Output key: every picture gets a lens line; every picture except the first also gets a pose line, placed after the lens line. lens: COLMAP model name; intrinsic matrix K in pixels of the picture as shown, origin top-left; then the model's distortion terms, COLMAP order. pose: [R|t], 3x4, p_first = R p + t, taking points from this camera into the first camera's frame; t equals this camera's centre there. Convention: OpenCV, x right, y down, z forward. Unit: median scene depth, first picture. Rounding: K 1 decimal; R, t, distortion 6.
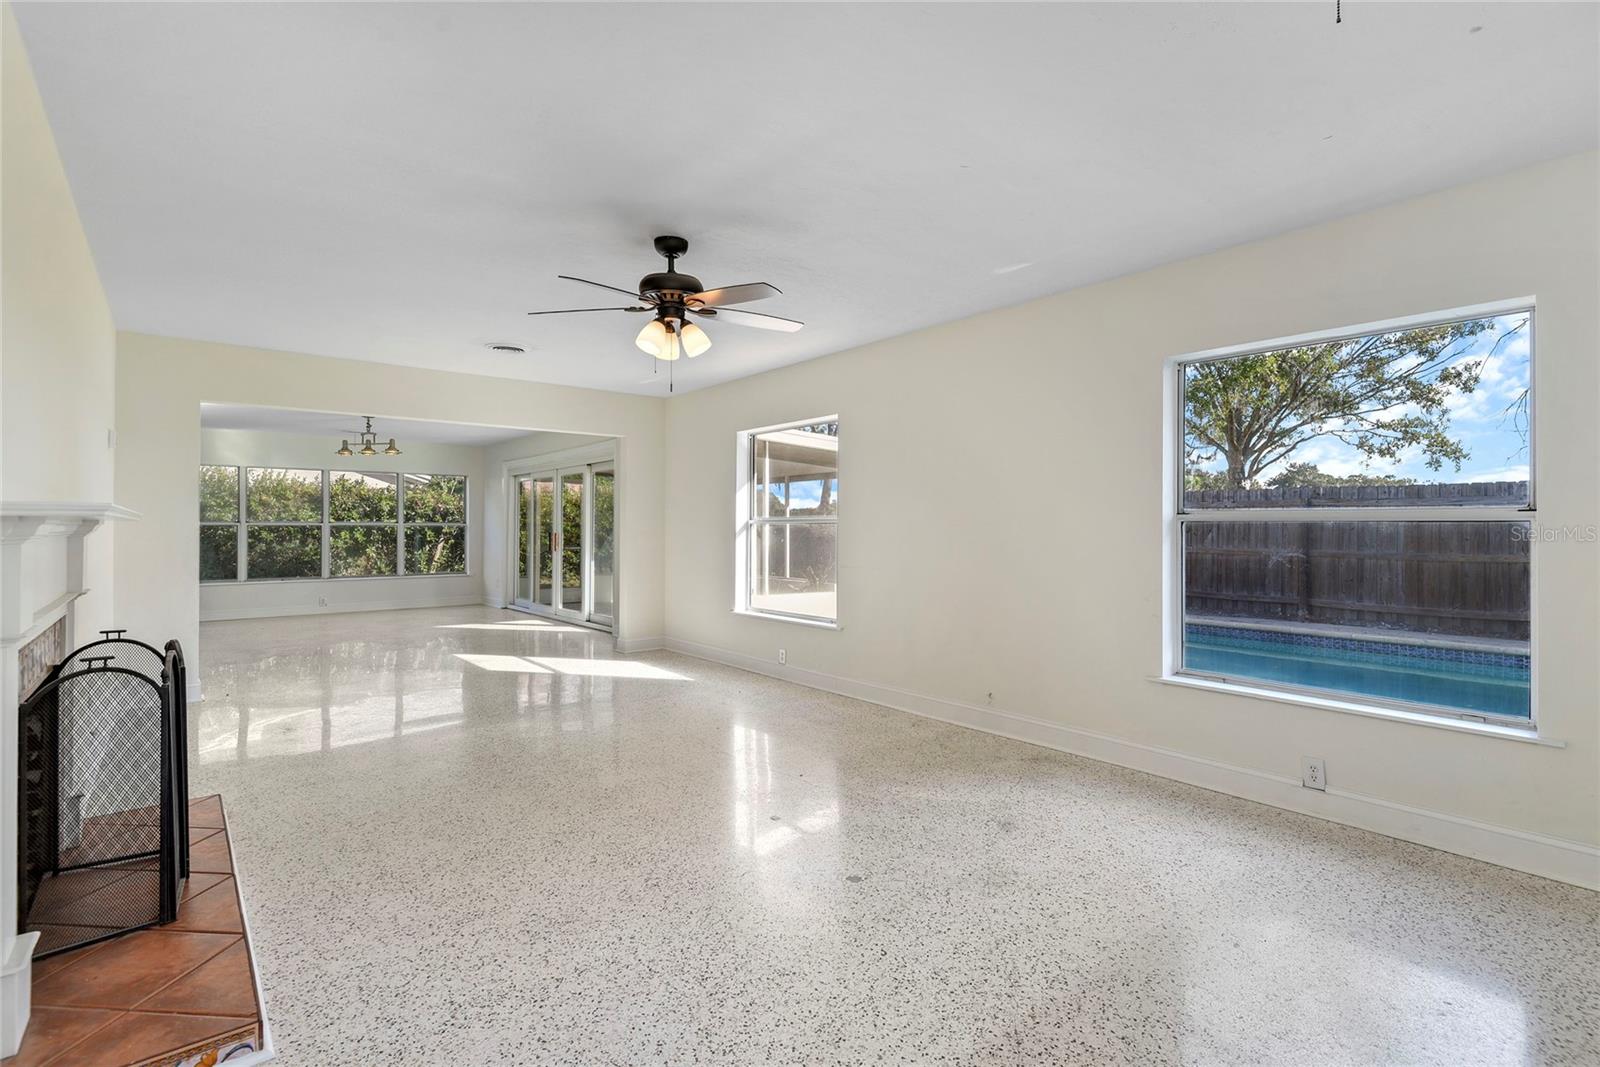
lens RADIAL K [[759.9, 0, 809.6], [0, 759.9, 521.2], [0, 0, 1]] dist [0.015533, -0.003289]
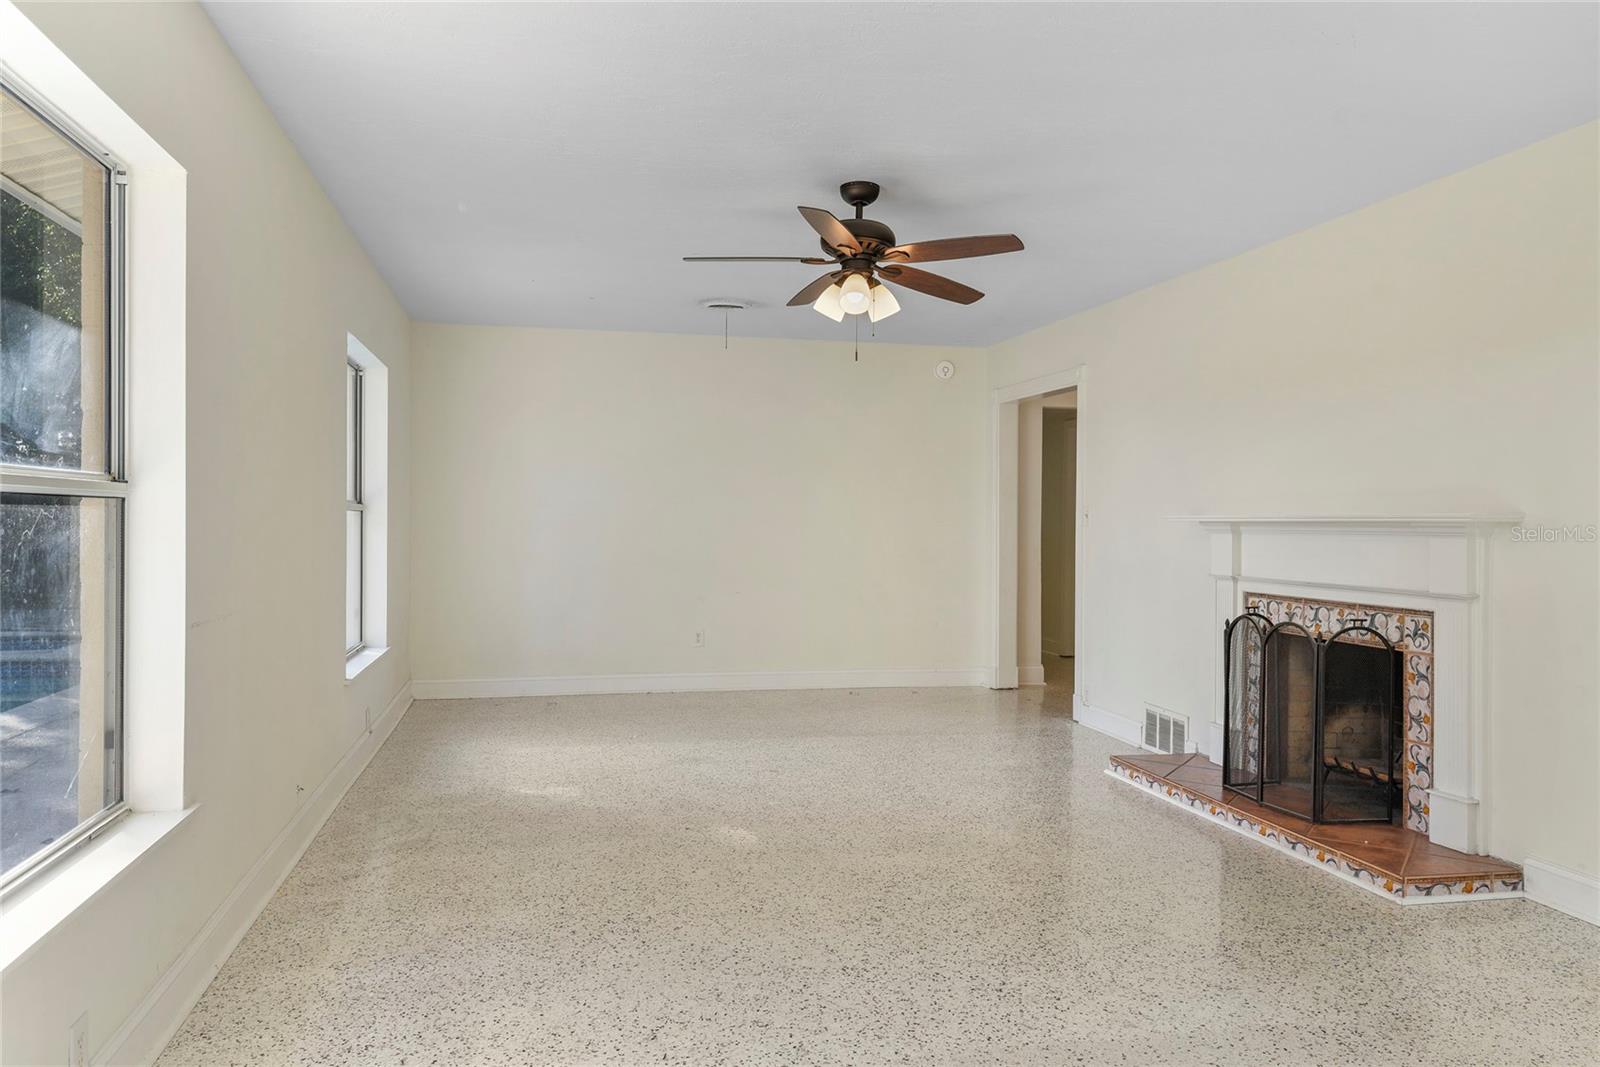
lens RADIAL K [[1179.9, 0, 791.6], [0, 1179.9, 518.4], [0, 0, 1]] dist [0.025875, -0.019969]
pose [[-0.889771, -0.010433, 0.456288, -0.250528], [-0.016588, 0.999817, -0.009486, 0.006342], [-0.456106, -0.016009, -0.889781, 0.766687]]
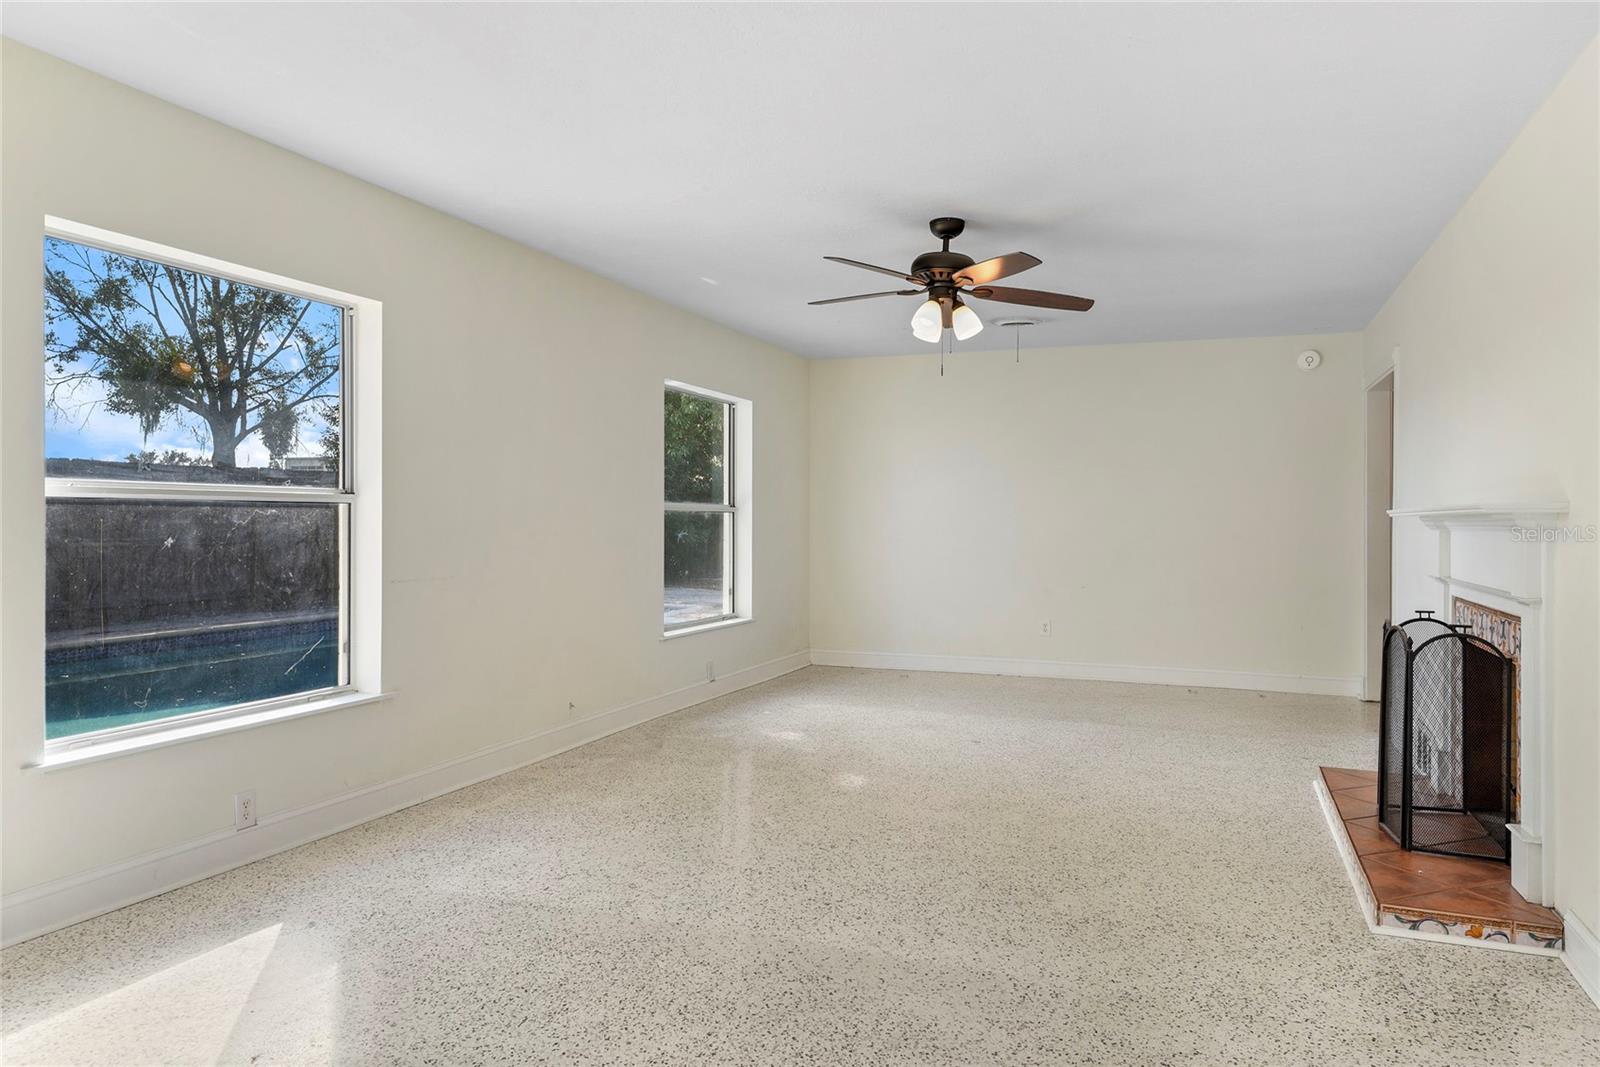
lens RADIAL K [[1116.4, 0, 773.6], [0, 1116.4, 527.3], [0, 0, 1]] dist [0.027012, -0.010356]
pose [[-0.480296, -0.013883, 0.876996, -0.459422], [-0.016704, 0.999838, 0.006679, 0.005022], [-0.876947, -0.011442, -0.480451, 0.649652]]
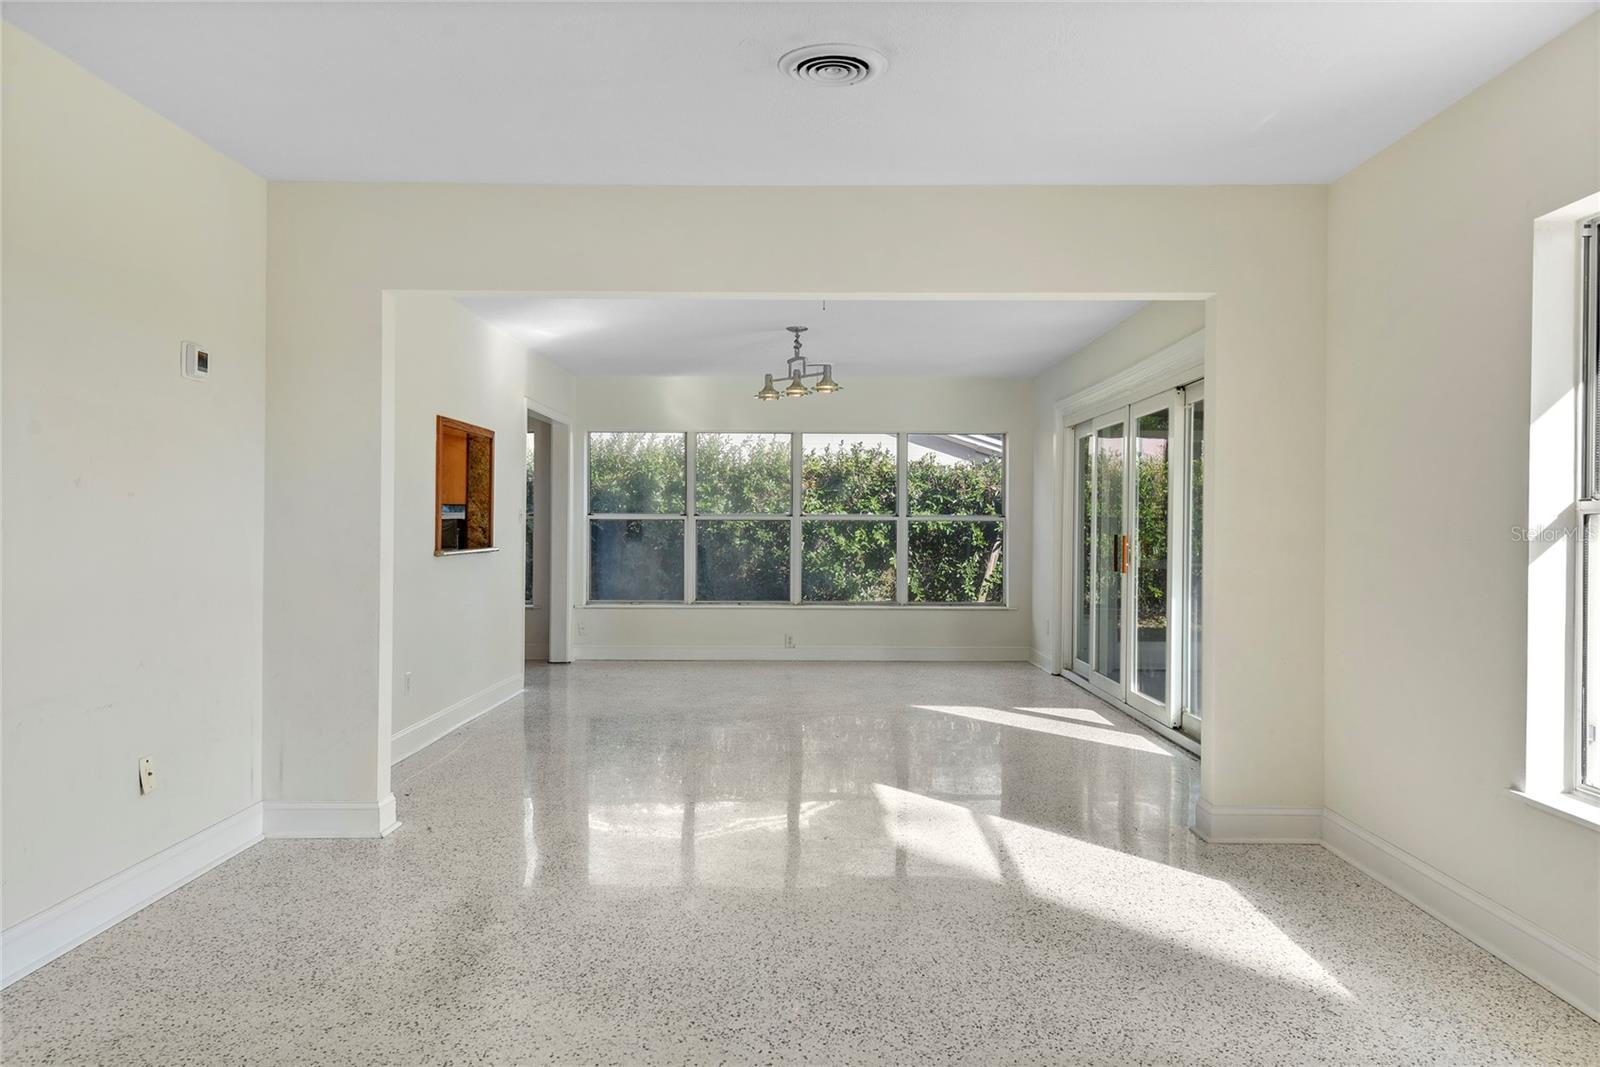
lens RADIAL K [[1179.9, 0, 806.6], [0, 1179.9, 521.7], [0, 0, 1]] dist [0.025875, -0.019969]
pose [[0.771852, 0.002546, -0.635798, -0.010078], [0.000521, 0.999989, 0.004637, 0.002557], [0.635802, -0.003910, 0.771842, 0.291387]]
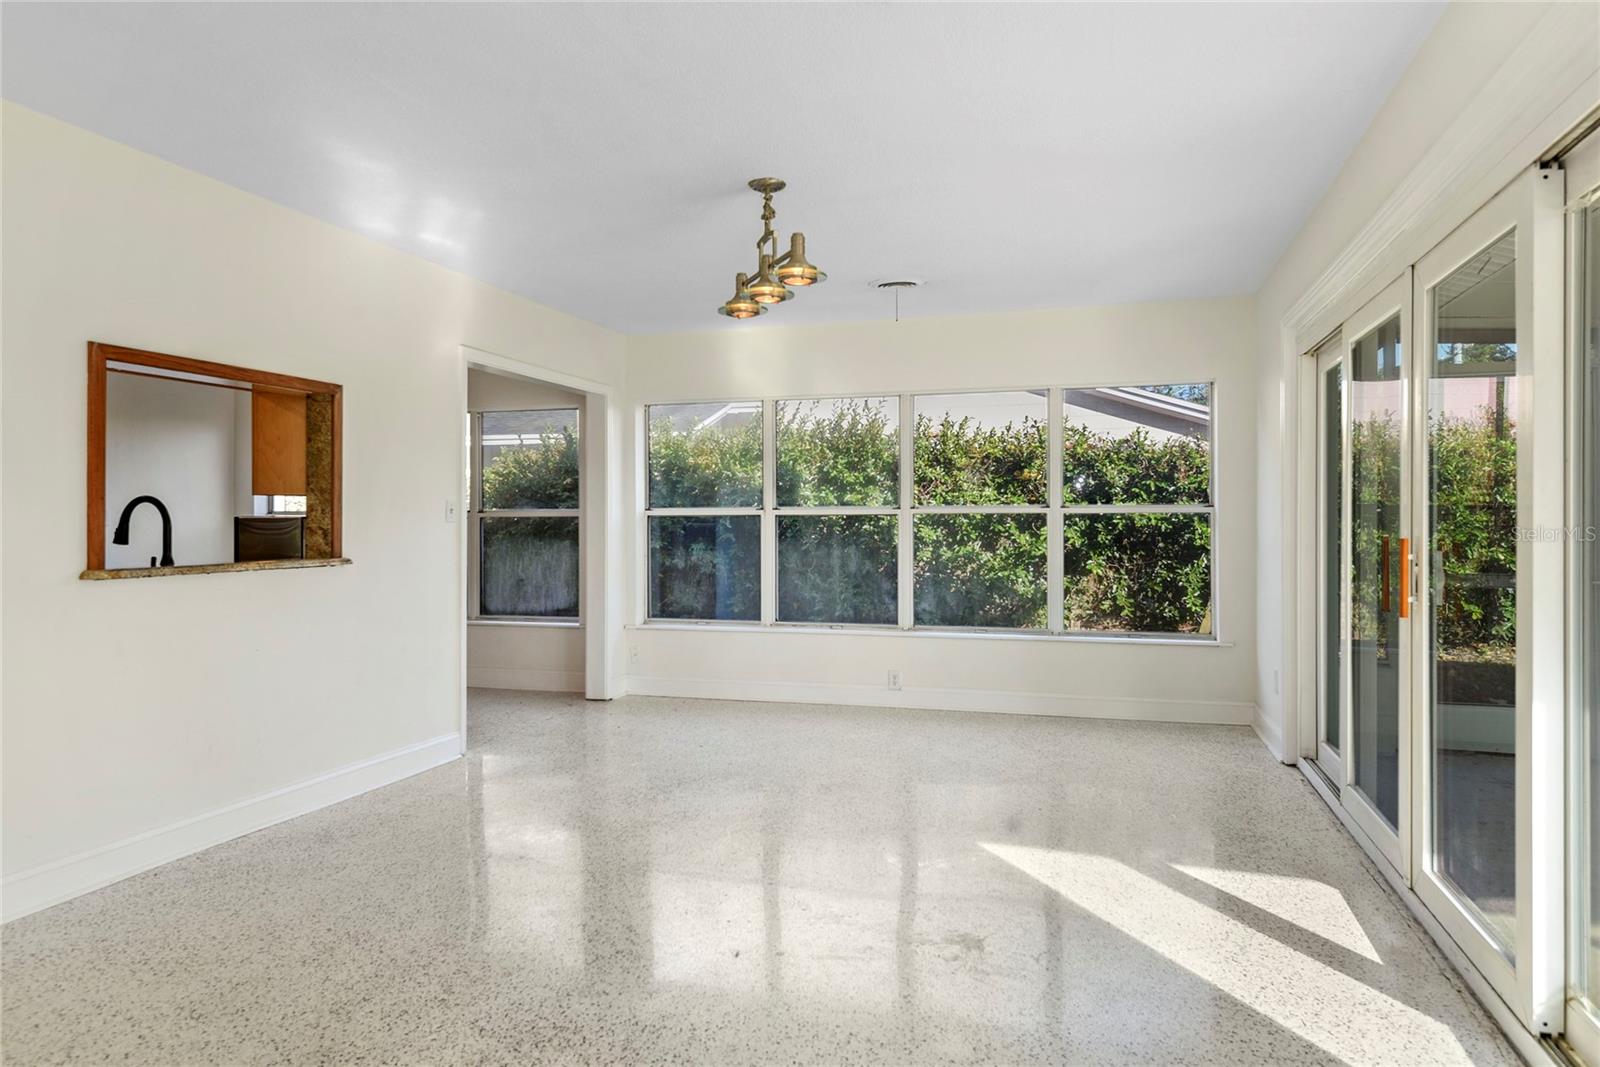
lens RADIAL K [[1028.5, 0, 792.1], [0, 1028.5, 516.2], [0, 0, 1]] dist [0.015714, -0.002732]
pose [[0.556201, -0.005098, -0.831032, -0.178818], [0.010350, 0.999946, 0.000793, 0.006229], [0.830983, -0.009042, 0.556224, 0.682522]]
